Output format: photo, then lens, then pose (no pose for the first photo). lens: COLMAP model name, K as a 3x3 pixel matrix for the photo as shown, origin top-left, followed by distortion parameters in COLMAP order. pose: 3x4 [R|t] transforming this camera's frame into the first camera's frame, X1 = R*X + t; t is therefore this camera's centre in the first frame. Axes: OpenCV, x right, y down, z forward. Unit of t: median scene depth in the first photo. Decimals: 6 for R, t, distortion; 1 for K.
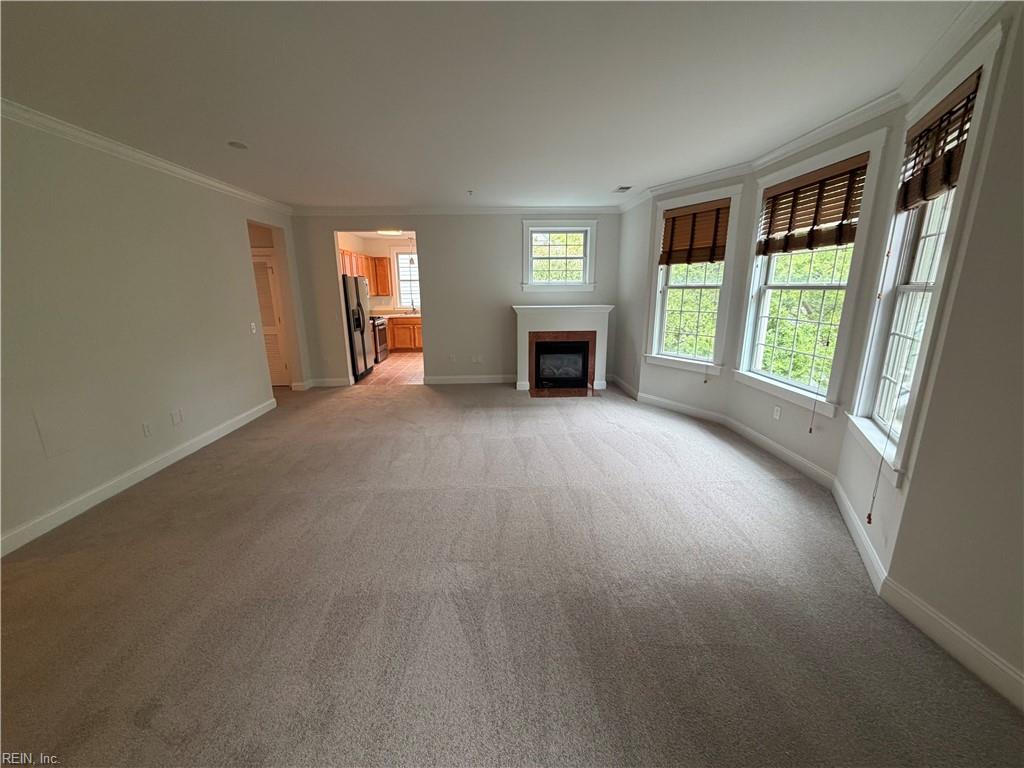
lens RADIAL K [[409.9, 0, 512.8], [0, 409.9, 387.1], [0, 0, 1]] dist [0.000999, 0.000406]
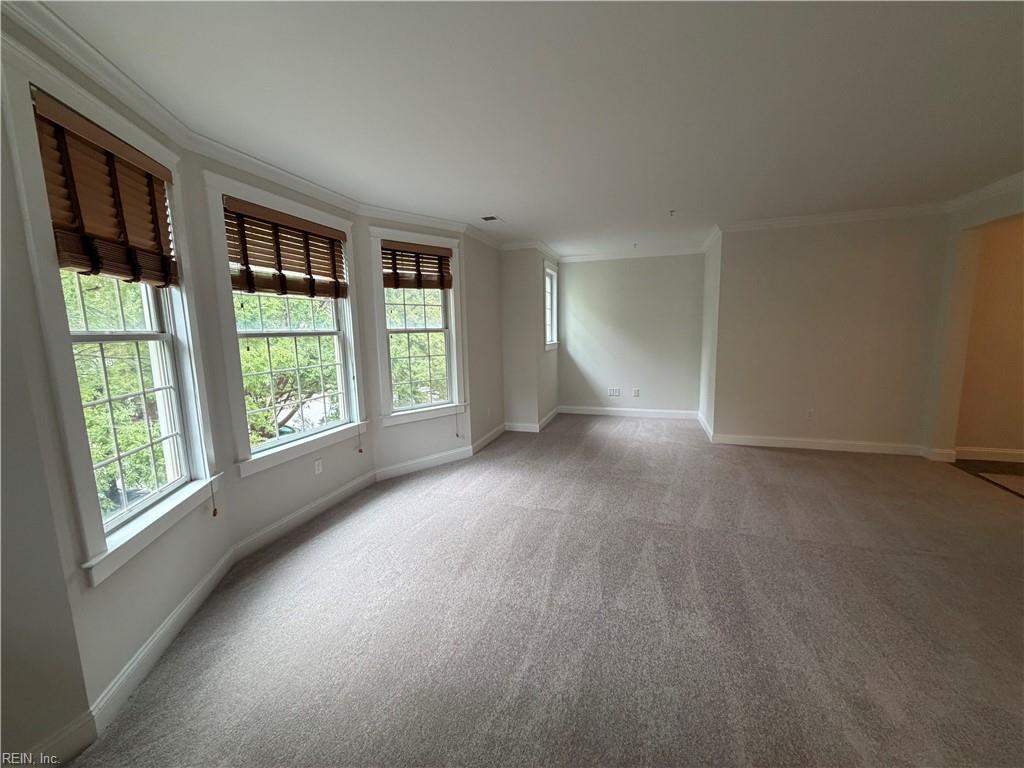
lens RADIAL K [[409.9, 0, 505.7], [0, 409.9, 384.1], [0, 0, 1]] dist [0.000999, 0.000406]
pose [[-0.929512, -0.021764, 0.368148, -0.090385], [0.114315, 0.932085, 0.343730, -0.408628], [-0.350627, 0.361586, -0.863896, 1.702037]]
